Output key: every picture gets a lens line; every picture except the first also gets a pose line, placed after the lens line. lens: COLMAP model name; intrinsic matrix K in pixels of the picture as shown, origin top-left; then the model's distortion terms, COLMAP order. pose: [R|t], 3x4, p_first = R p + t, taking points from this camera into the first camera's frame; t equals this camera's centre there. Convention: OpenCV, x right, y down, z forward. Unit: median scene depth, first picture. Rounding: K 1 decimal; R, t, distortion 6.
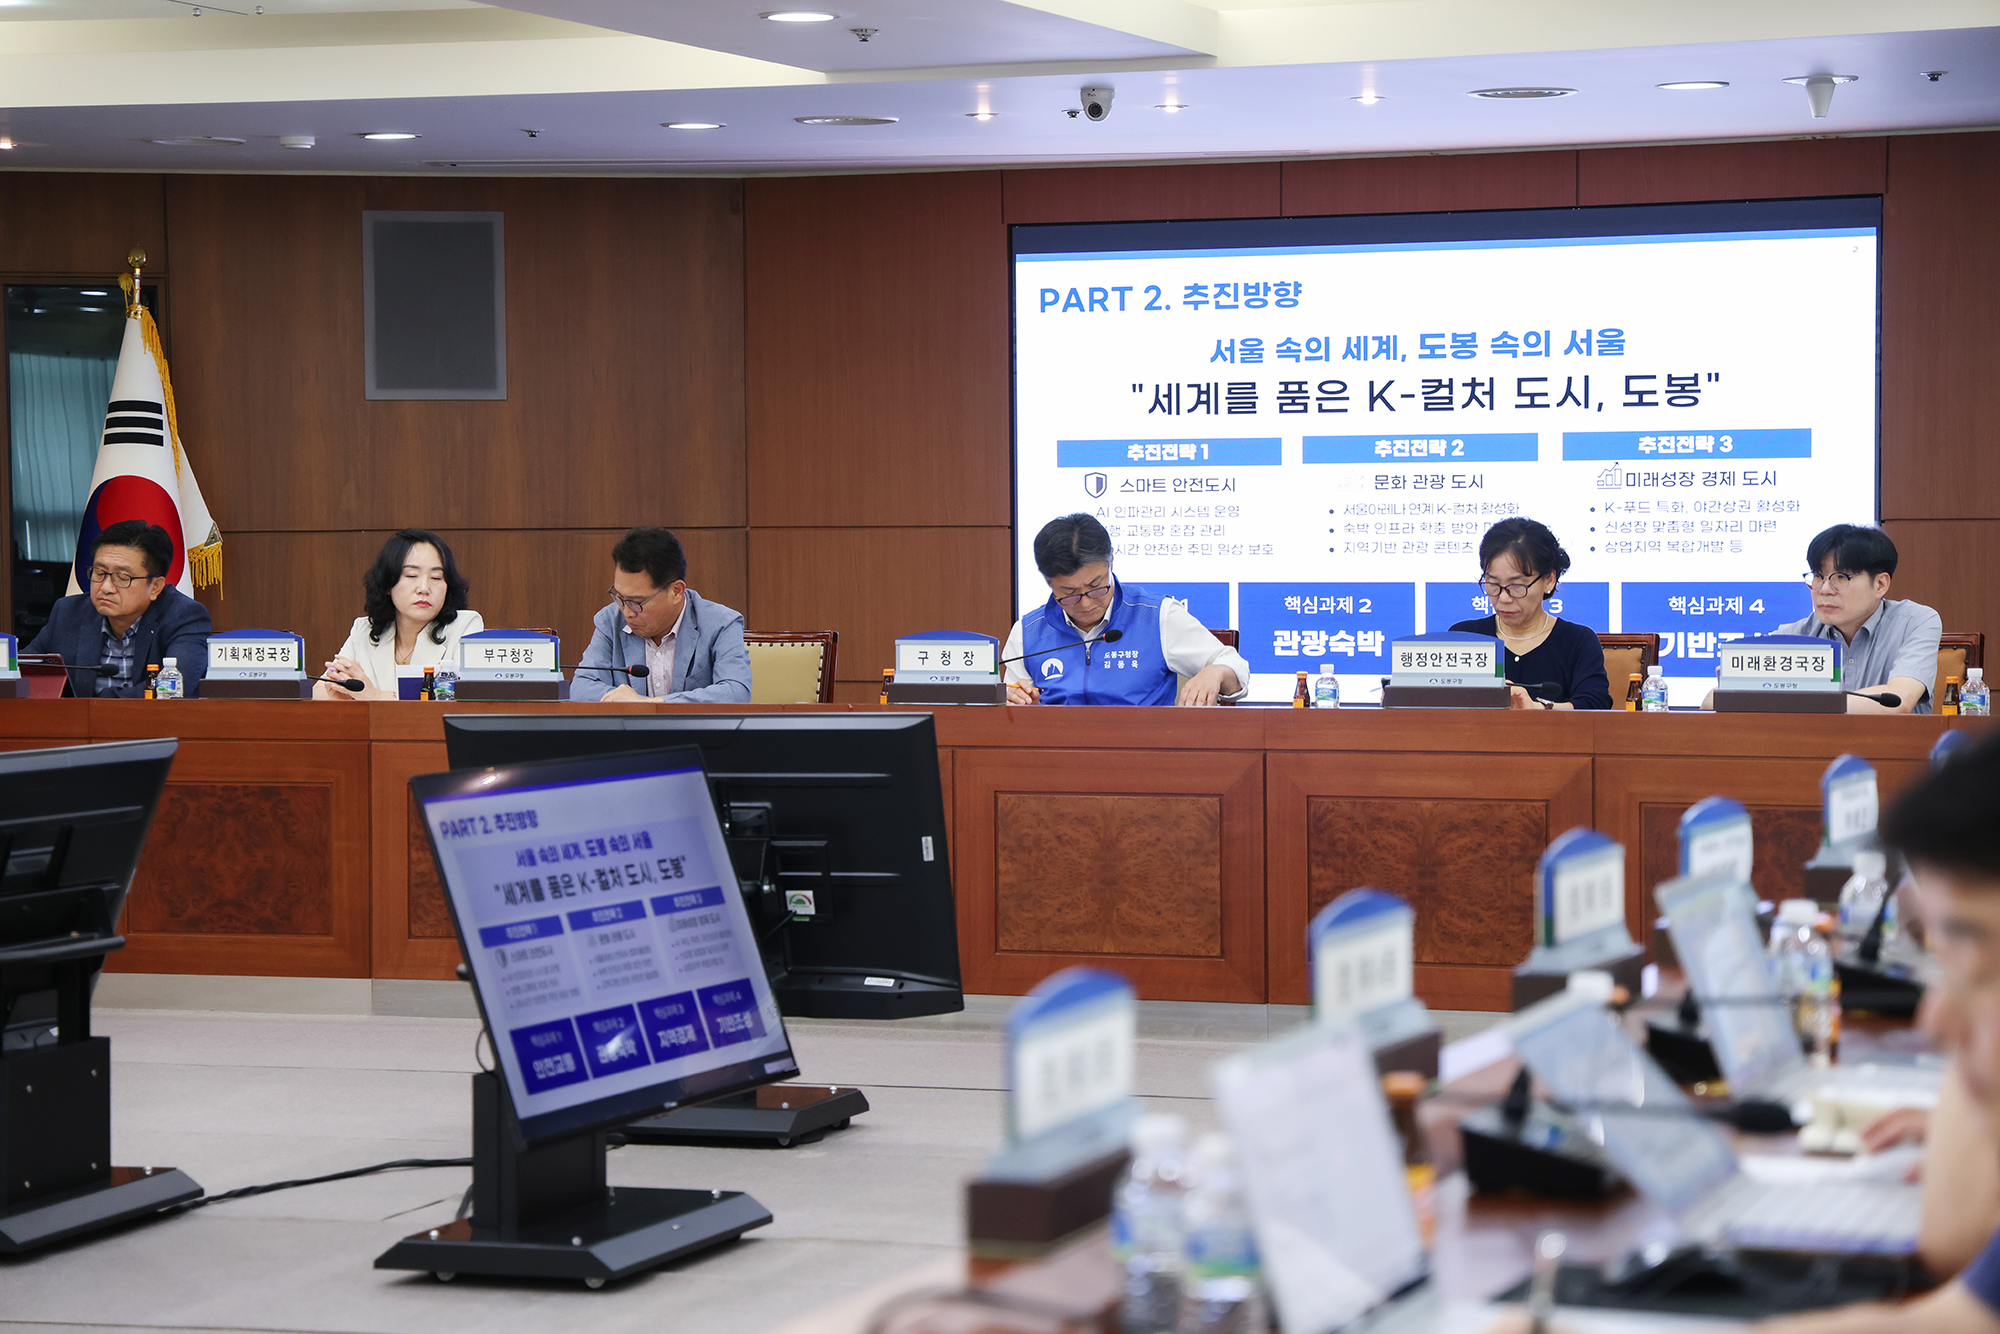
lens RADIAL K [[6266.6, 0, 938.7], [0, 6266.6, 707.3], [0, 0, 1]] dist [0.633138, 0.000000]
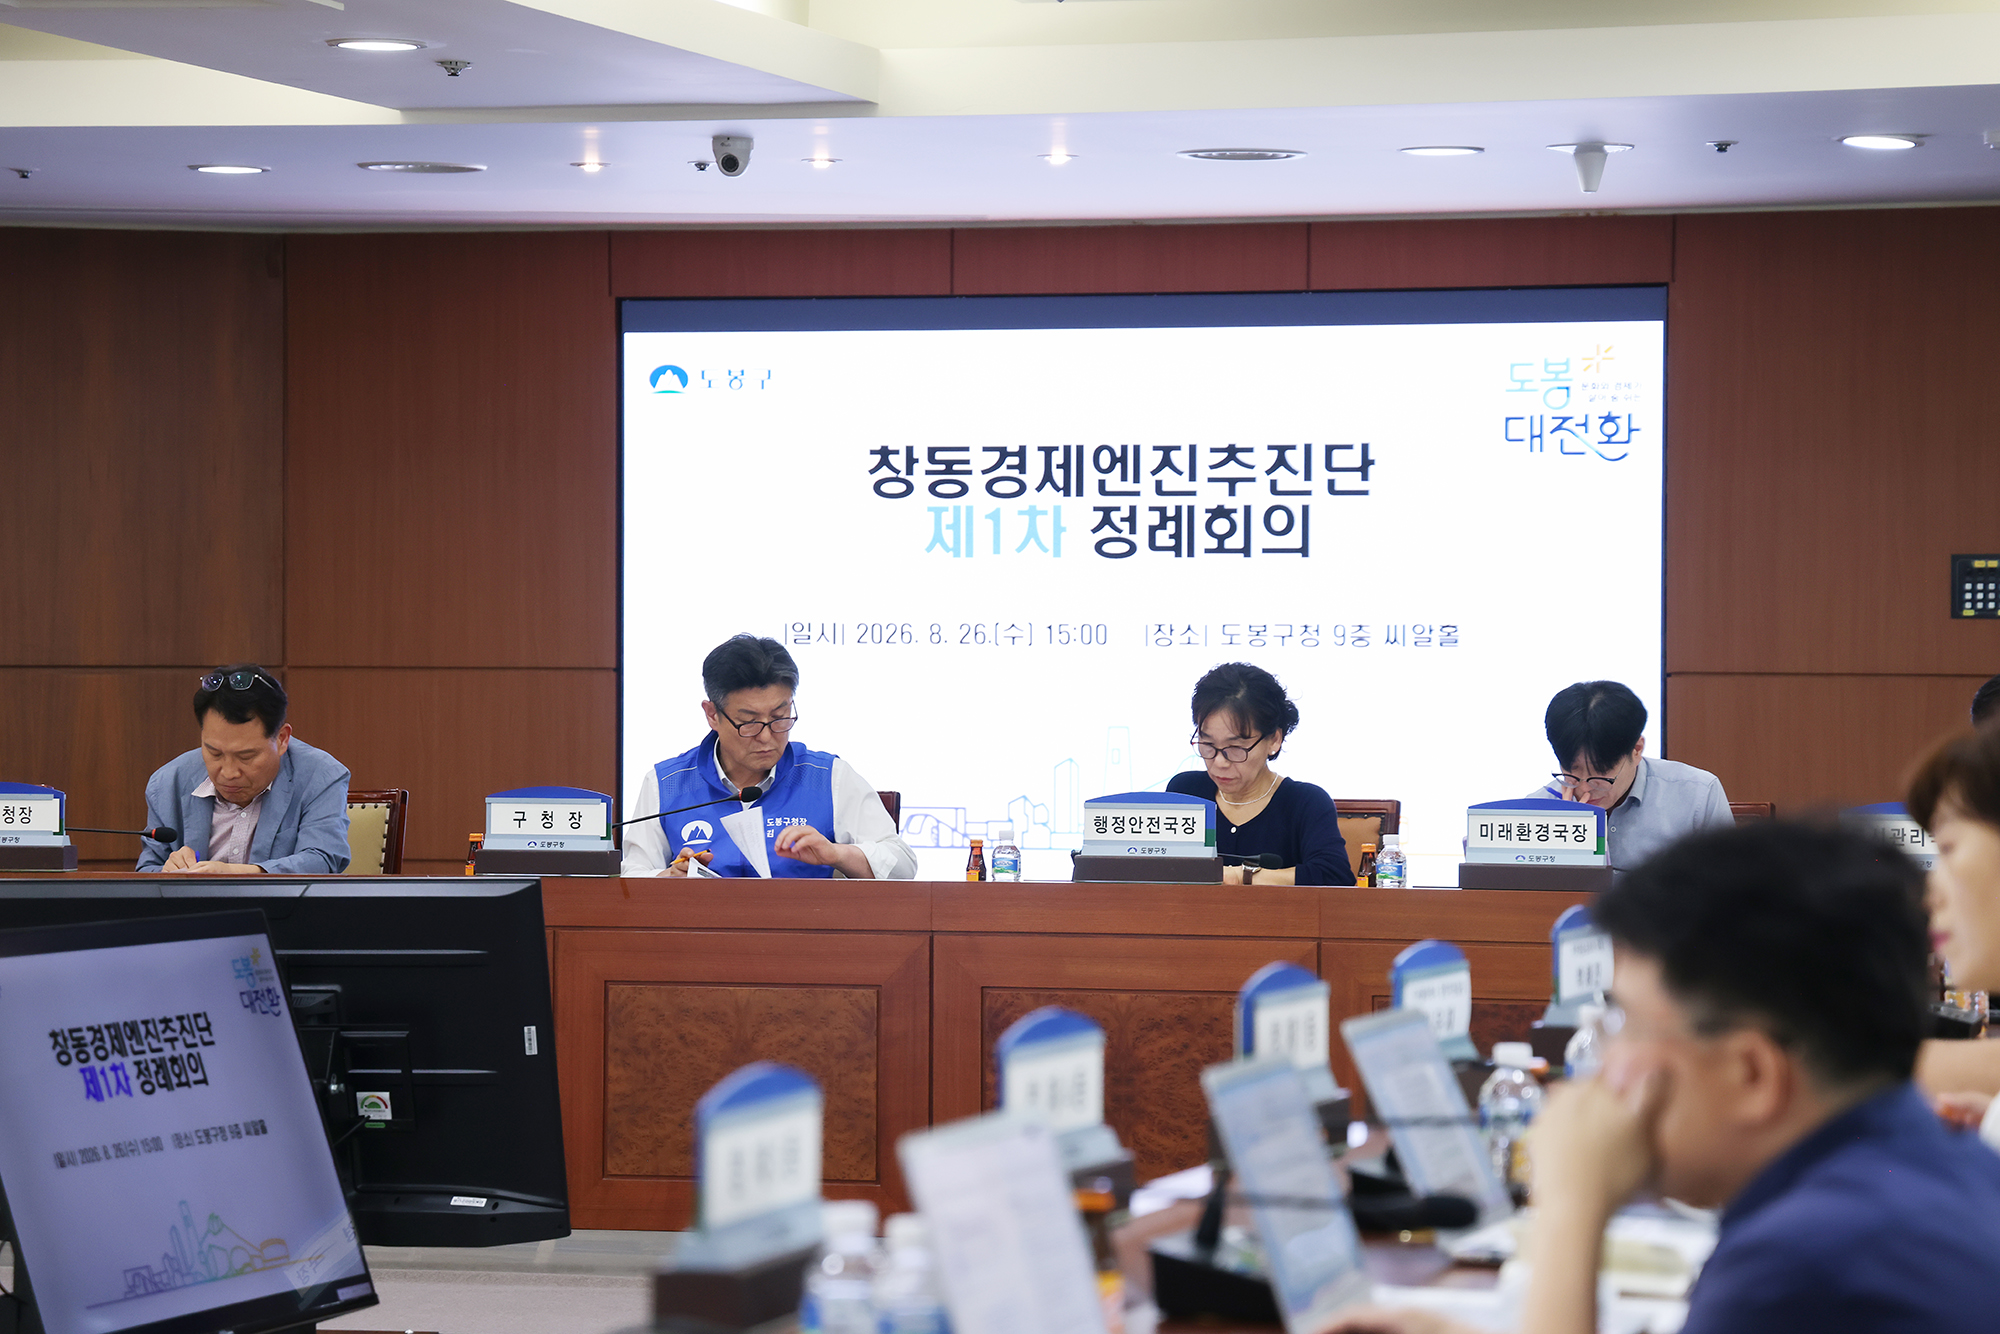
lens RADIAL K [[8629.5, 0, 1055.3], [0, 8629.5, 651.2], [0, 0, 1]] dist [1.196587, 0.000000]
pose [[0.997573, 0.011420, 0.068679, -0.010949], [-0.008998, 0.999330, -0.035473, 0.010035], [-0.069038, 0.034769, 0.997008, -0.147466]]
